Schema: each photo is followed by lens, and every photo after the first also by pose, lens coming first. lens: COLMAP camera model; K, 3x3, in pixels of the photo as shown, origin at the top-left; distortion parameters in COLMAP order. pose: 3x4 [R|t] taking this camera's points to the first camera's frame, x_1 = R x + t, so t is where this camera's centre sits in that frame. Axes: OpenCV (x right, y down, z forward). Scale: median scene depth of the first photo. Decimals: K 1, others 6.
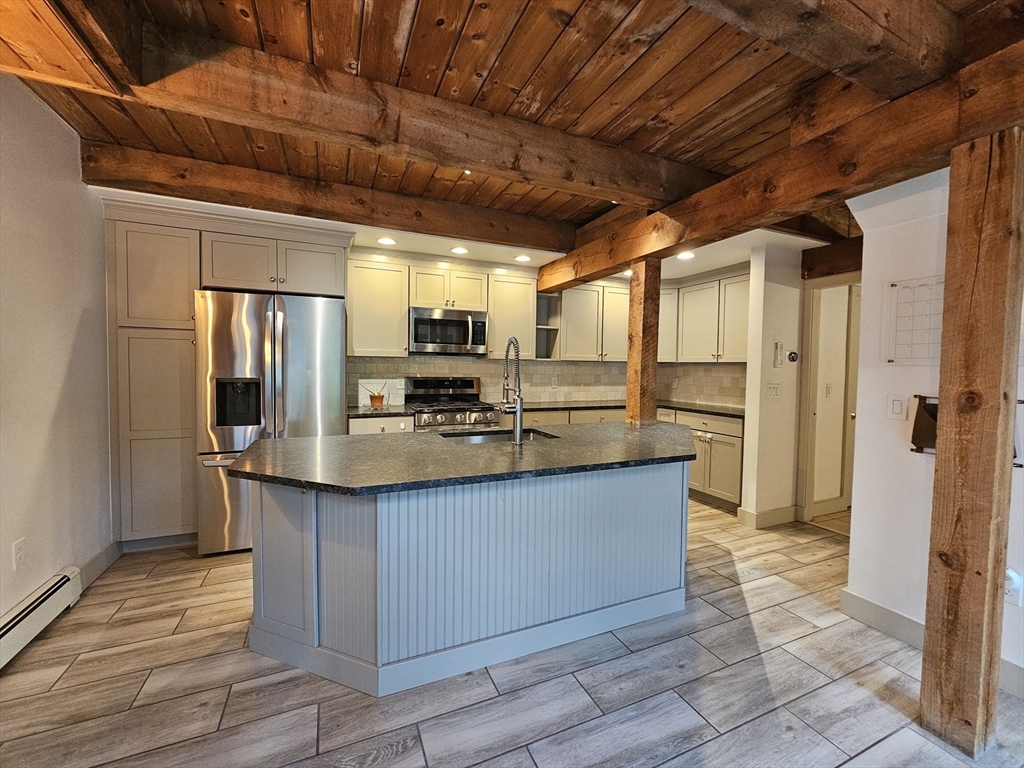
lens RADIAL K [[418.4, 0, 511.0], [0, 418.4, 380.6], [0, 0, 1]] dist [-0.003246, 0.001004]
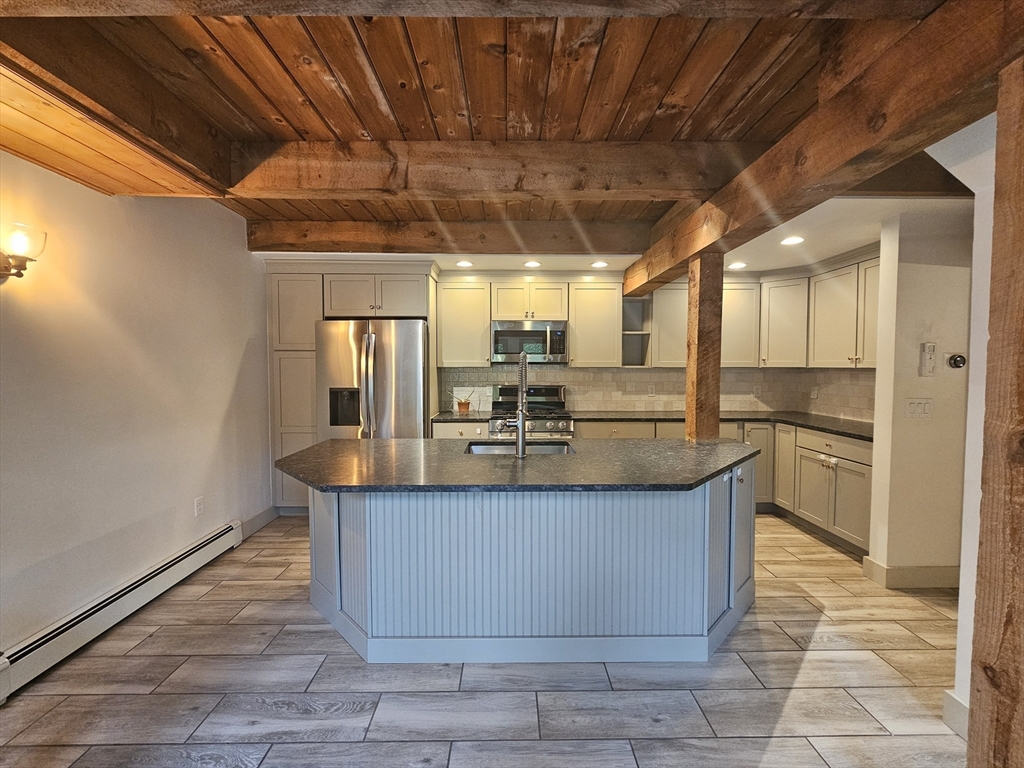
lens RADIAL K [[418.4, 0, 511.0], [0, 418.4, 380.6], [0, 0, 1]] dist [-0.003246, 0.001004]
pose [[0.920511, 0.000213, -0.390716, 0.372225], [-0.000986, 0.999998, -0.001776, -0.032305], [0.390715, 0.002020, 0.920509, 0.042897]]
